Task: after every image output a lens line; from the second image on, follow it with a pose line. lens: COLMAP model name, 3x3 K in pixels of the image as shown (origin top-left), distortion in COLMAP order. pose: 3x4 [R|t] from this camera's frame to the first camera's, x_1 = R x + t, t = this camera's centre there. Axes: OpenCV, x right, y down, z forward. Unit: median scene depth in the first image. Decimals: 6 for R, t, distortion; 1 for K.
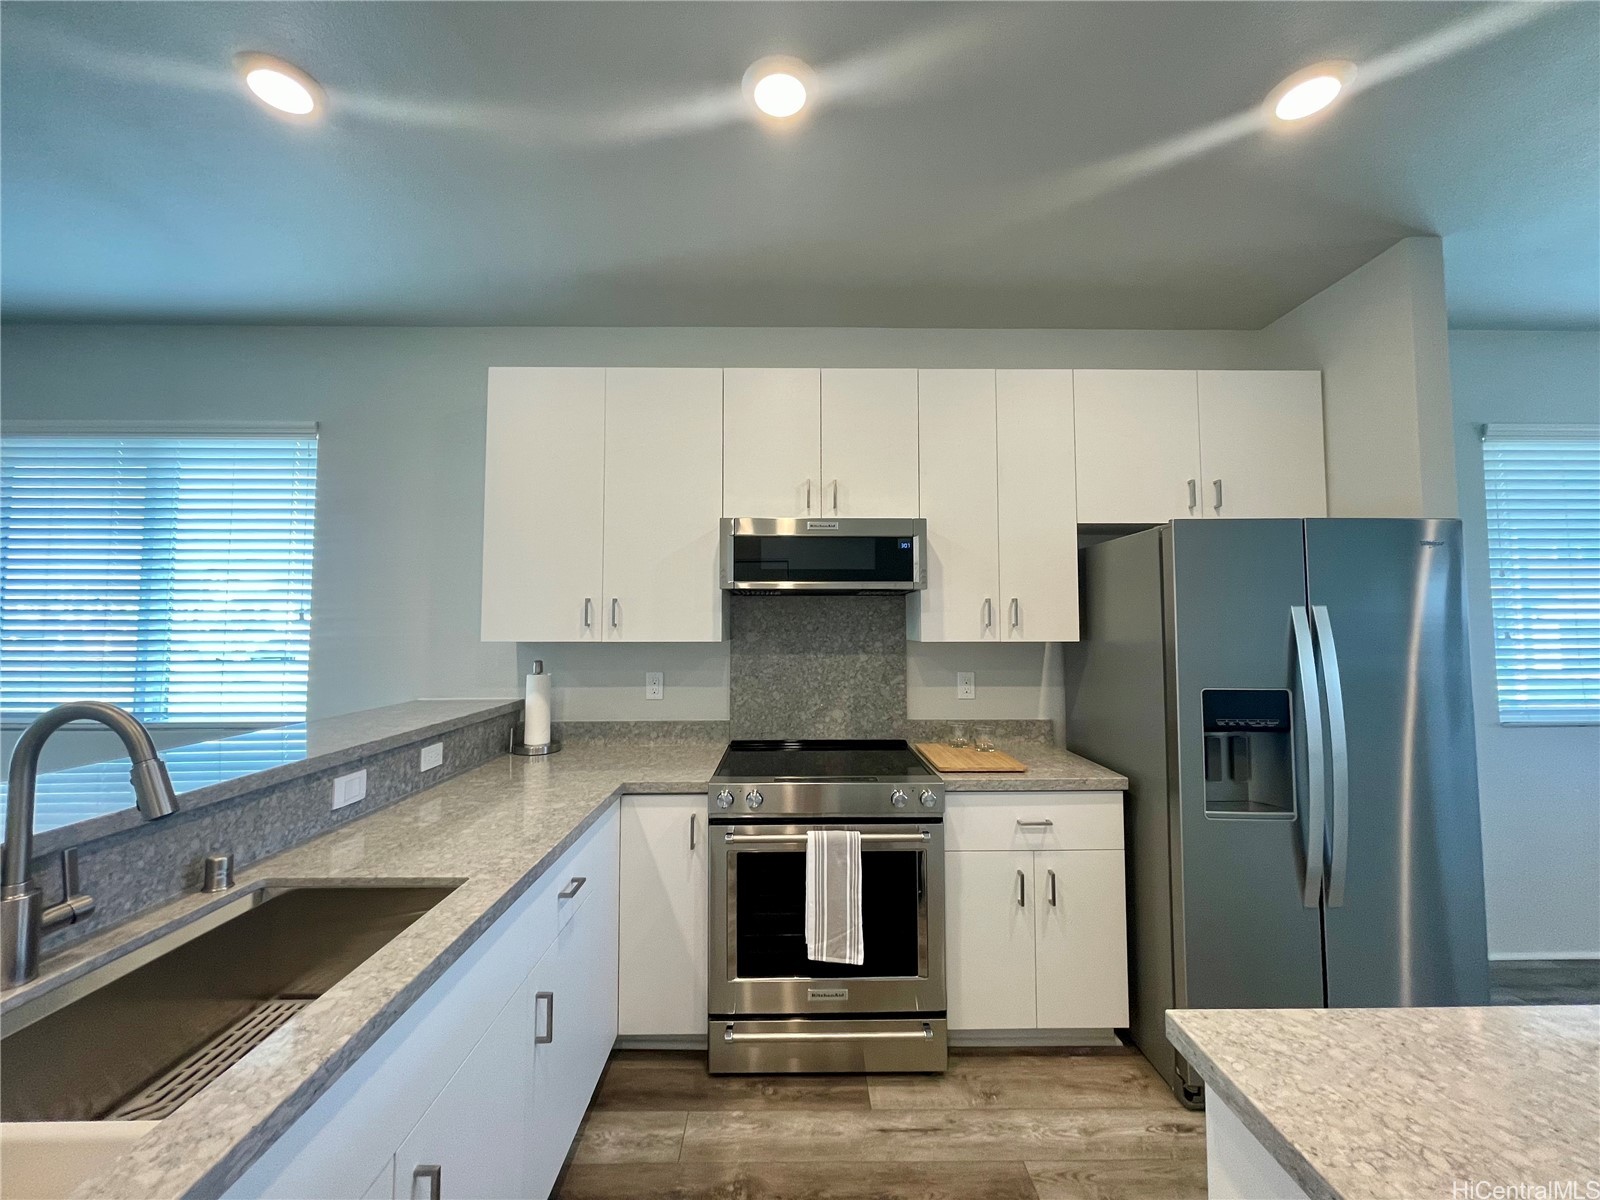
lens RADIAL K [[644.5, 0, 797.7], [0, 644.5, 593.2], [0, 0, 1]] dist [-0.007005, 0.002697]
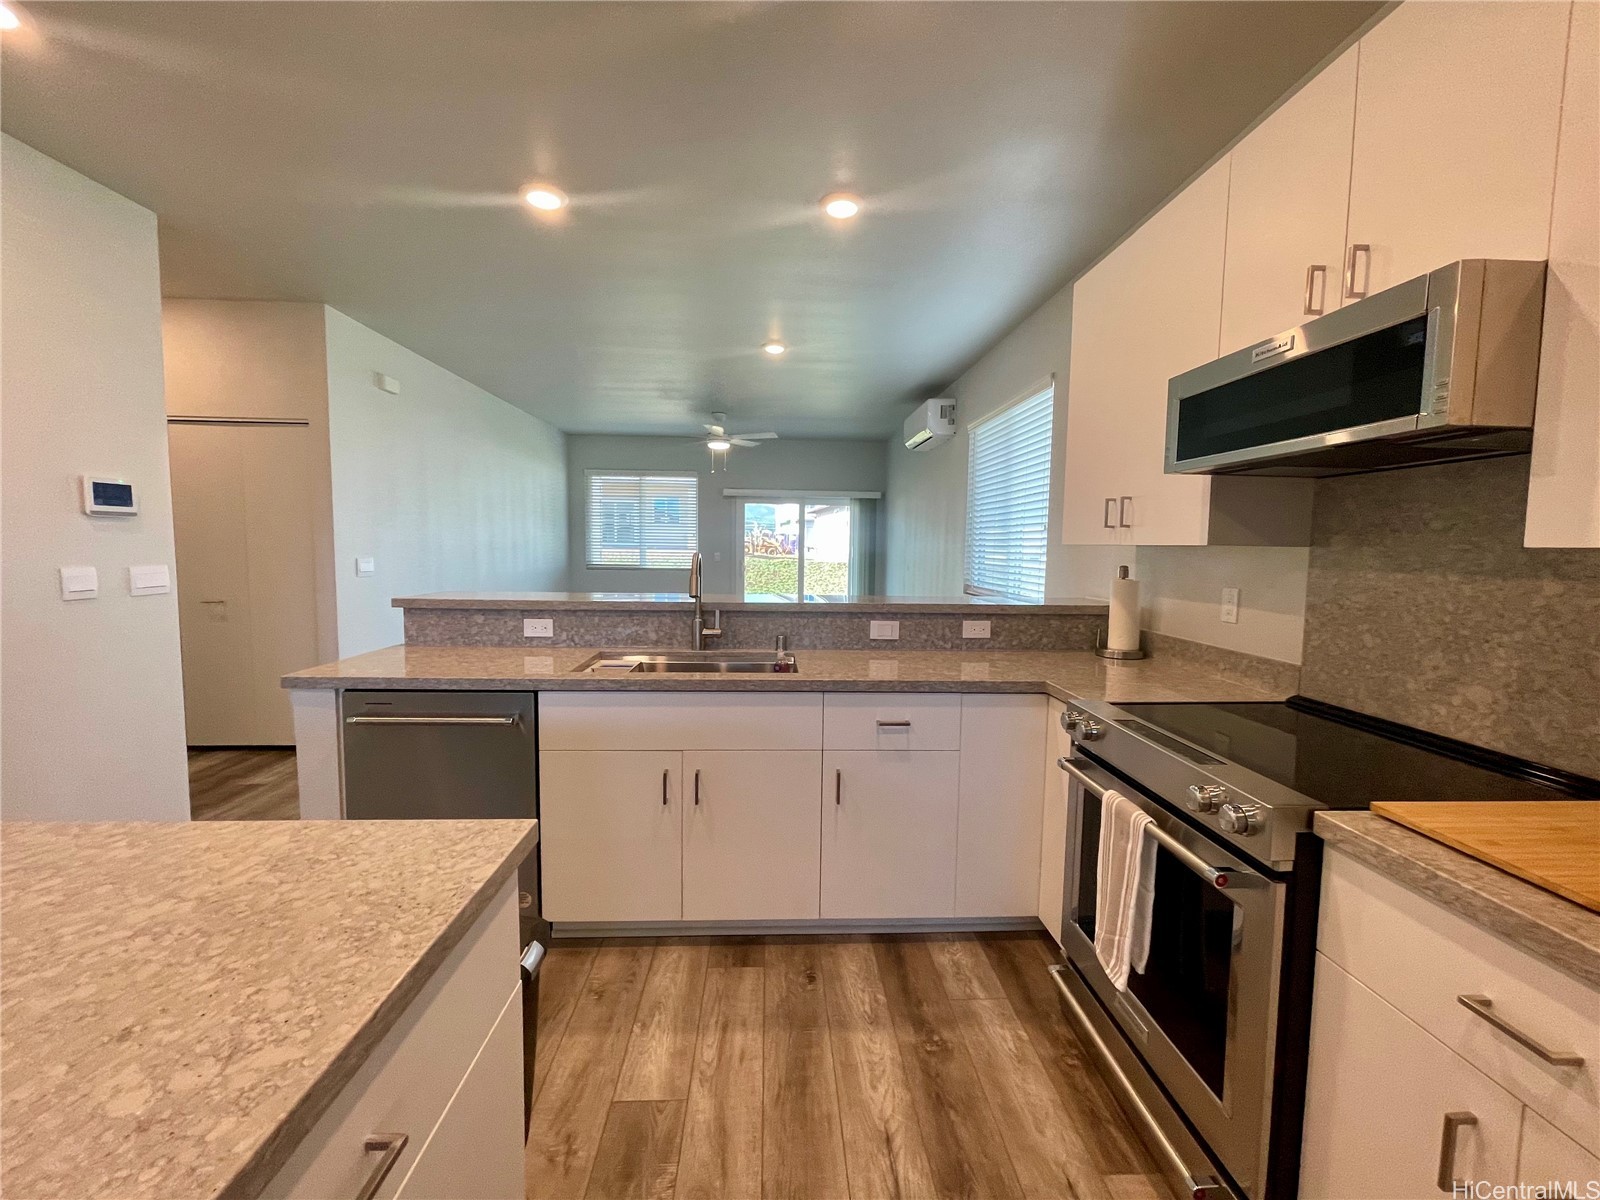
lens RADIAL K [[644.5, 0, 799.6], [0, 644.5, 592.8], [0, 0, 1]] dist [-0.007005, 0.002697]
pose [[0.031894, 0.075847, -0.996609, 0.652479], [0.036629, 0.996358, 0.077000, 0.059616], [0.998820, -0.038961, 0.028999, 0.547835]]
